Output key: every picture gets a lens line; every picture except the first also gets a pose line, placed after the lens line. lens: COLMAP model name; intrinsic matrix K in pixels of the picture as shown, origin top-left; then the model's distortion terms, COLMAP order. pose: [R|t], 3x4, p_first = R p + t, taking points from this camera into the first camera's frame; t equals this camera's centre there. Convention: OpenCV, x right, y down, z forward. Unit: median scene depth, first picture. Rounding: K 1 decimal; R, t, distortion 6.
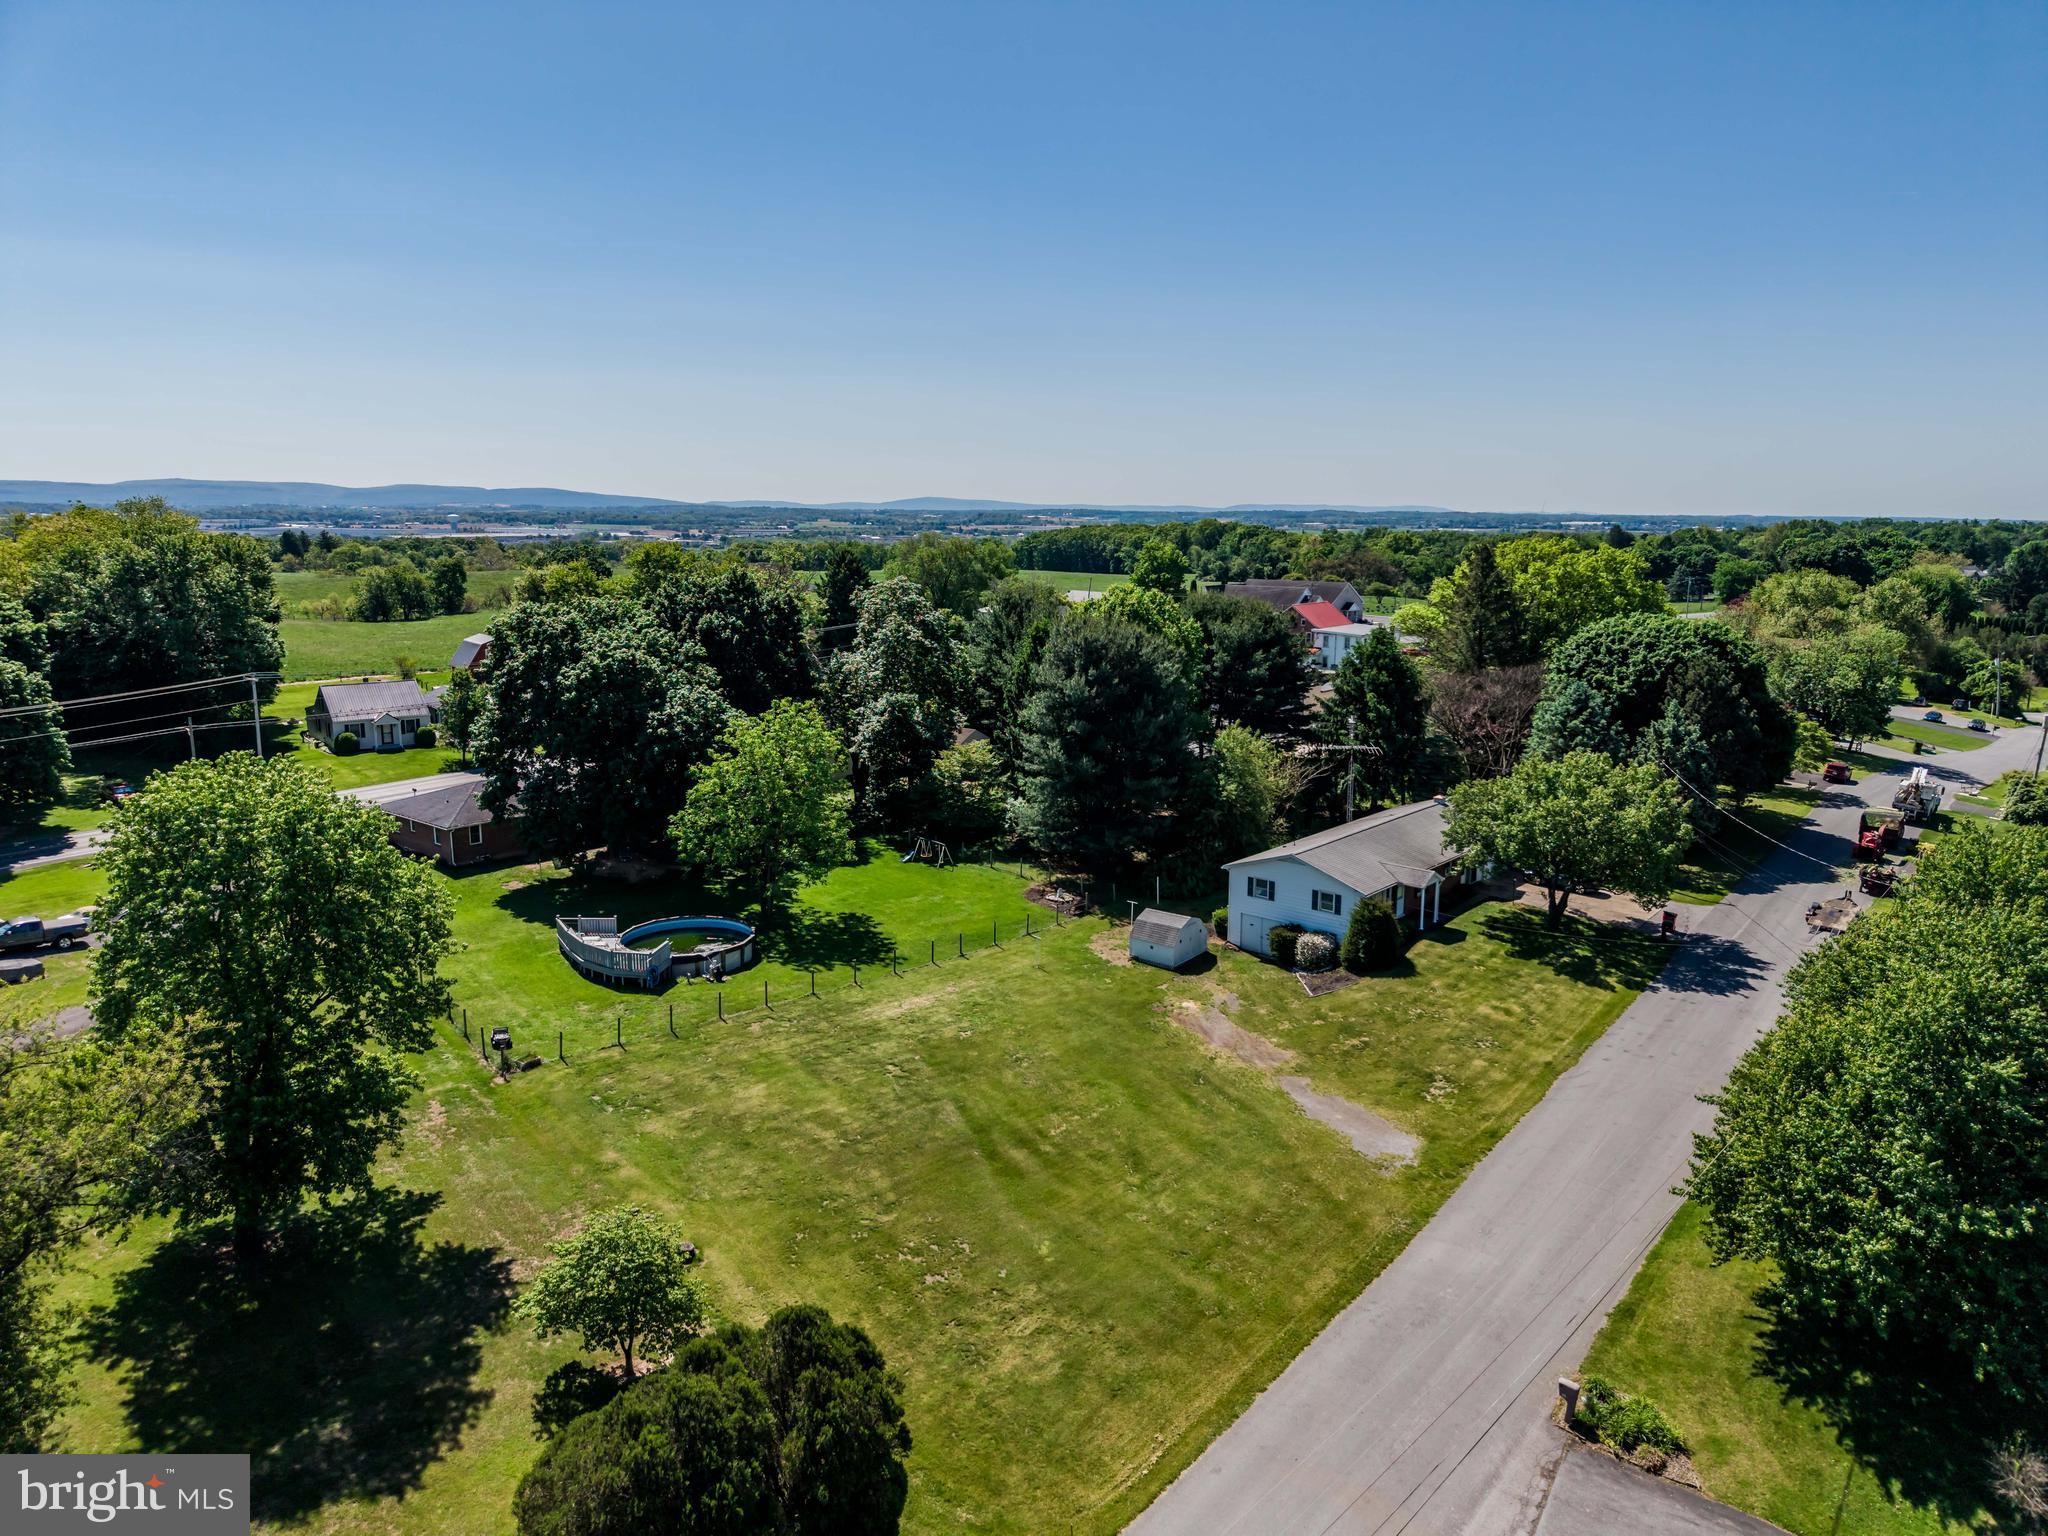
lens RADIAL K [[1357.1, 0, 1012.6], [0, 1357.1, 767.0], [0, 0, 1]] dist [0.080878, -0.130914]
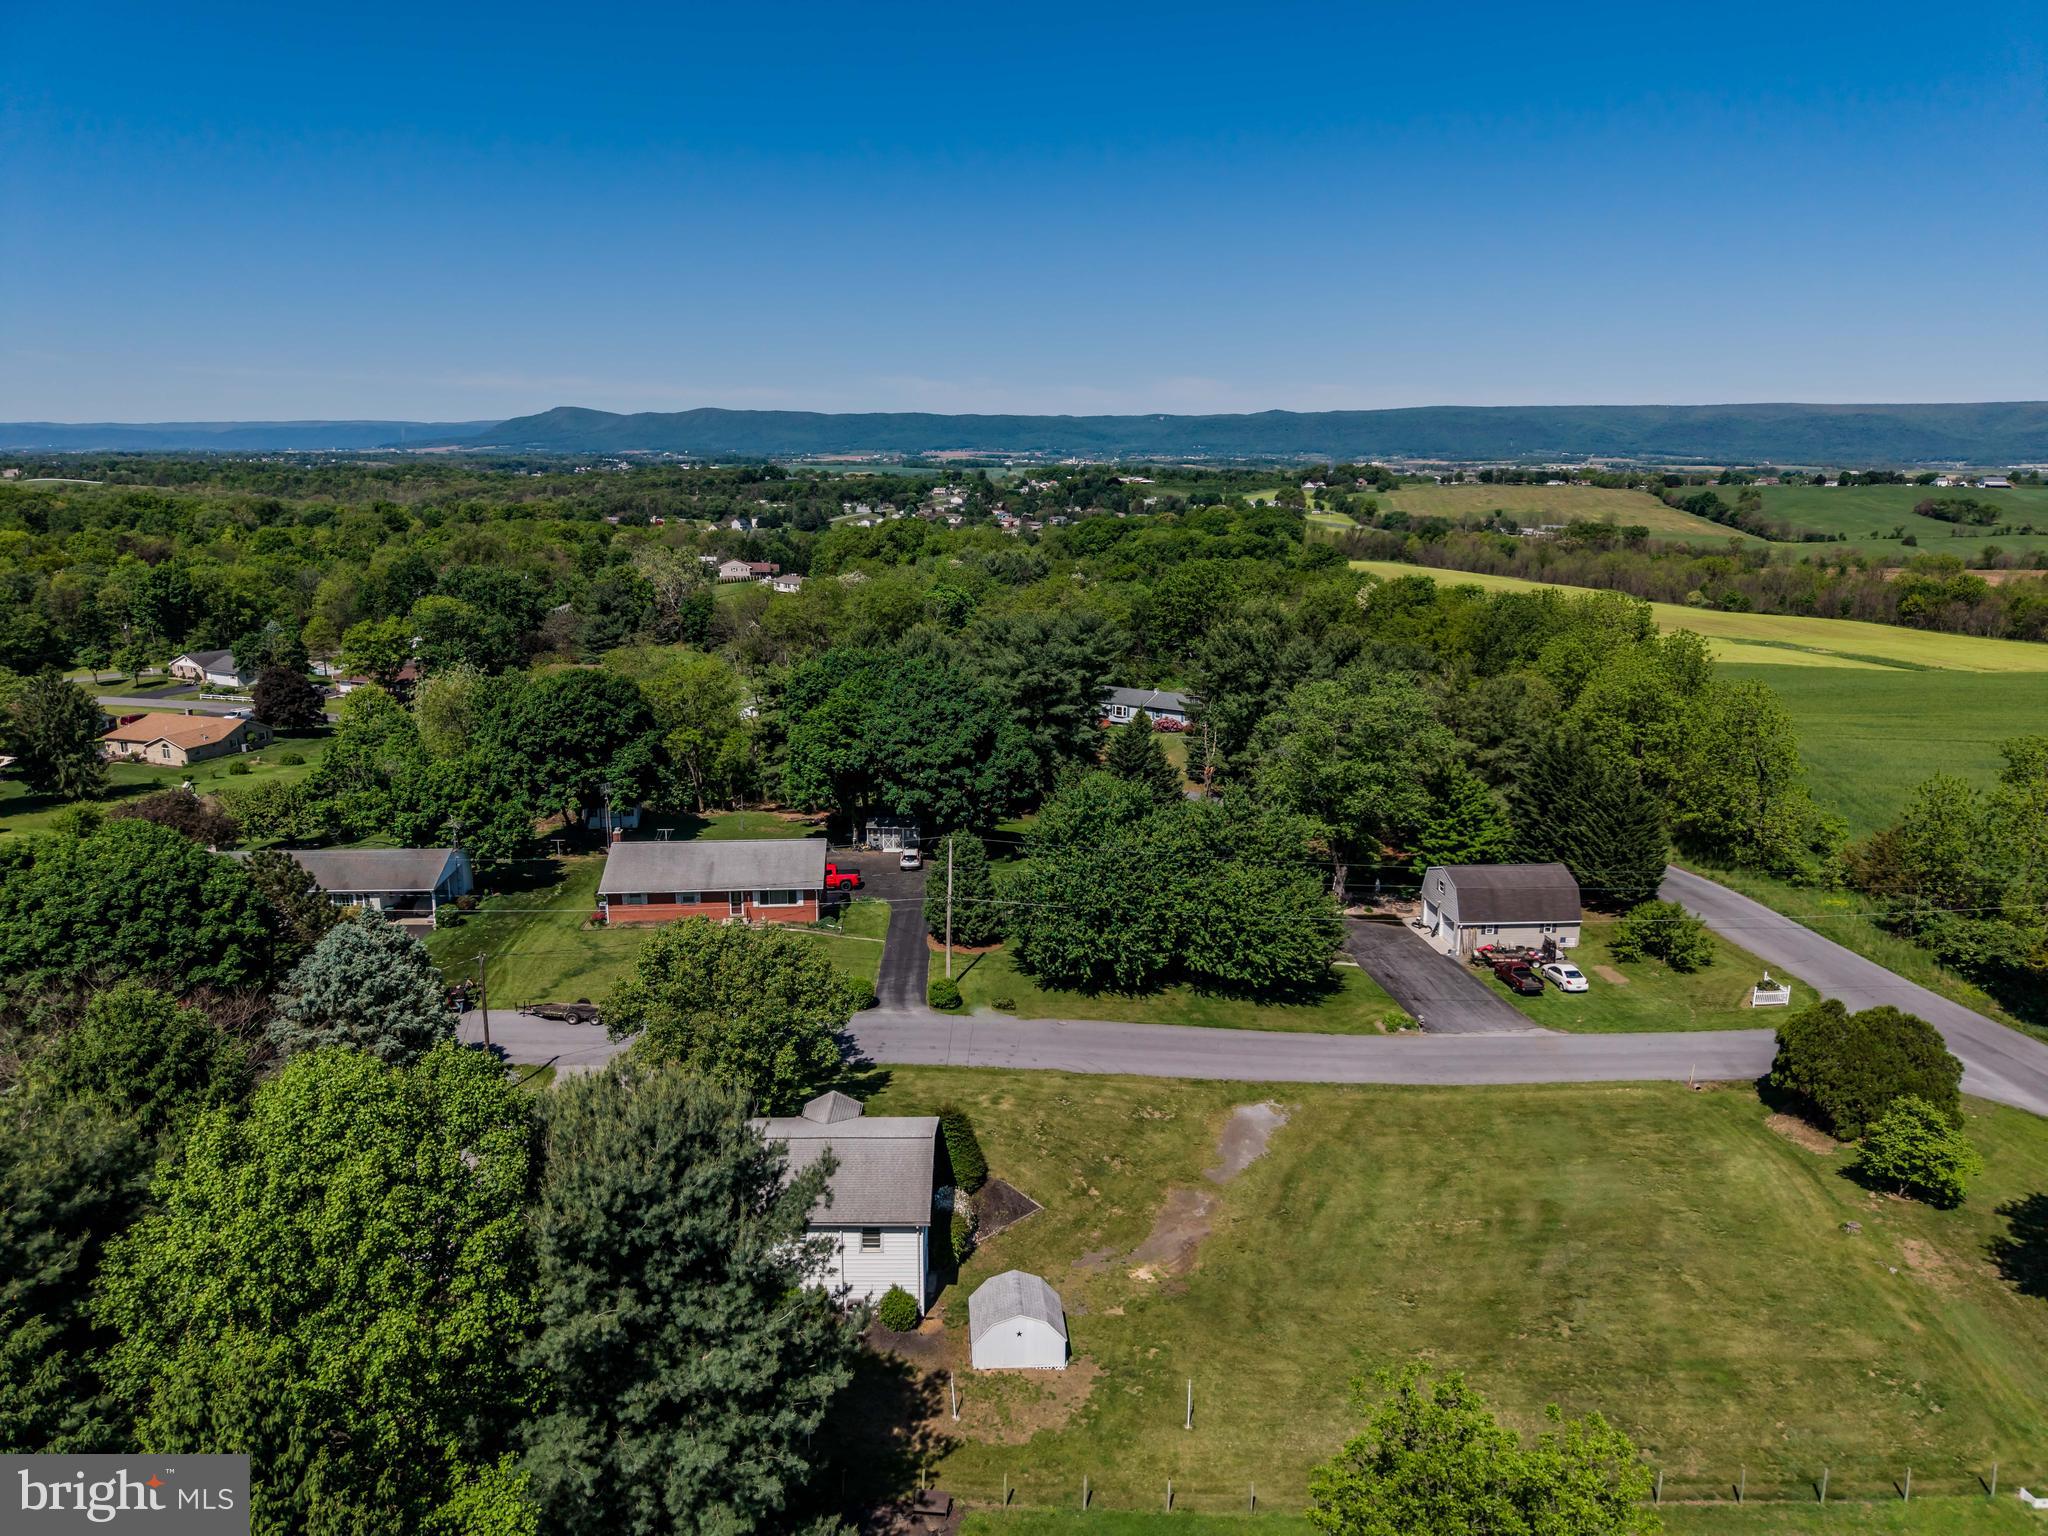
lens RADIAL K [[1373.7, 0, 1024.0], [0, 1373.7, 768.0], [0, 0, 1]] dist [0.028399, -0.021713]
pose [[-0.669044, -0.174869, 0.722358, -0.363372], [0.125564, 0.931361, 0.341761, -0.395591], [-0.732539, 0.319355, -0.601164, 1.377560]]
